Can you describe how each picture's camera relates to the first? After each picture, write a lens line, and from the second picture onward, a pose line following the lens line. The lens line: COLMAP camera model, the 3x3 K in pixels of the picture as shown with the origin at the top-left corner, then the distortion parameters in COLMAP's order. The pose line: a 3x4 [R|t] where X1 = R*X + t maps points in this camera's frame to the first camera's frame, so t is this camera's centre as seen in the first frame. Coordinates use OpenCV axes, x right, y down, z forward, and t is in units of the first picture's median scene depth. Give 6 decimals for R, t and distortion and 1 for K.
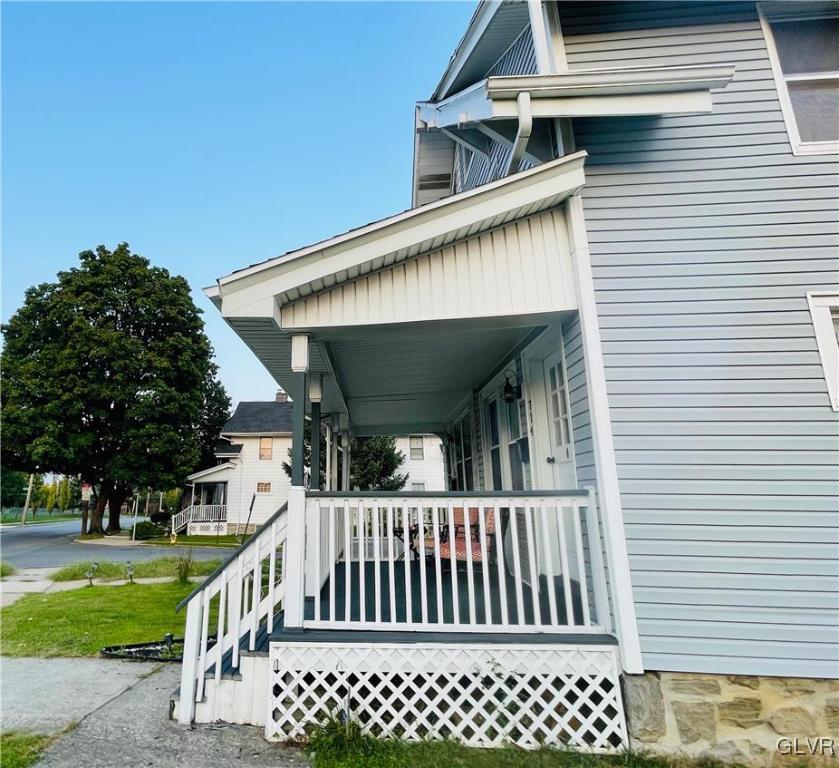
lens RADIAL K [[508.1, 0, 336.9], [0, 508.1, 374.1], [0, 0, 1]] dist [0.007416, -0.000047]
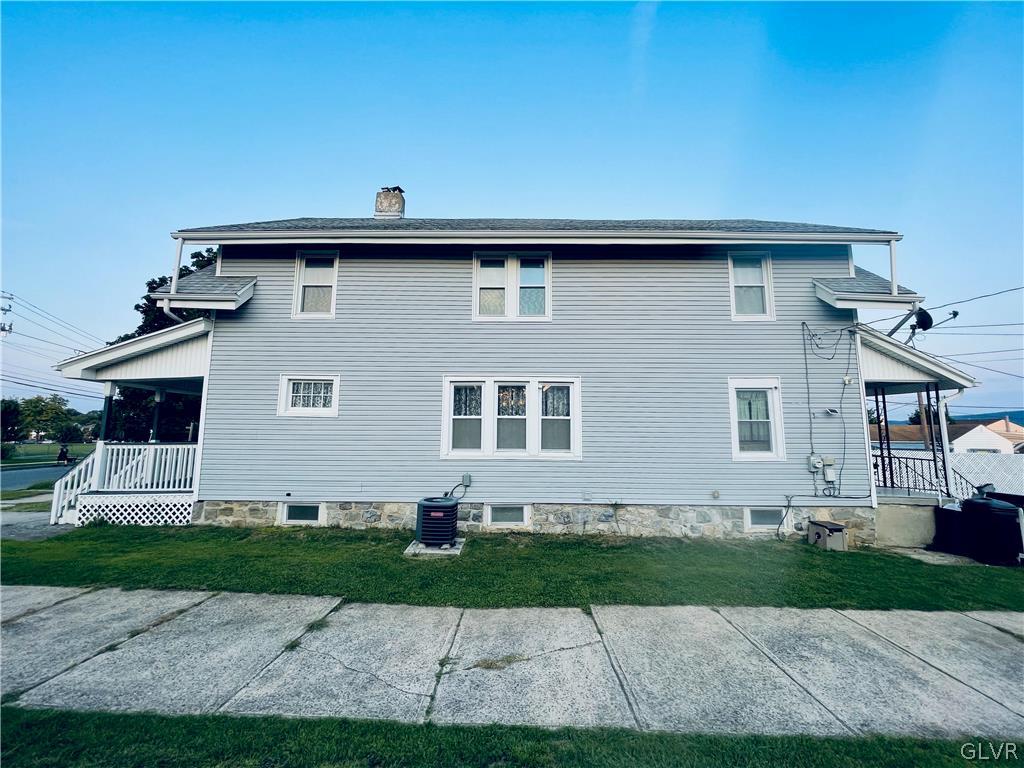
lens RADIAL K [[412.4, 0, 513.3], [0, 412.4, 379.6], [0, 0, 1]] dist [-0.005287, 0.001593]
pose [[0.996090, 0.009319, 0.087854, 2.153476], [-0.018878, 0.993905, 0.108615, -0.421596], [-0.086307, -0.109849, 0.990194, -1.455341]]
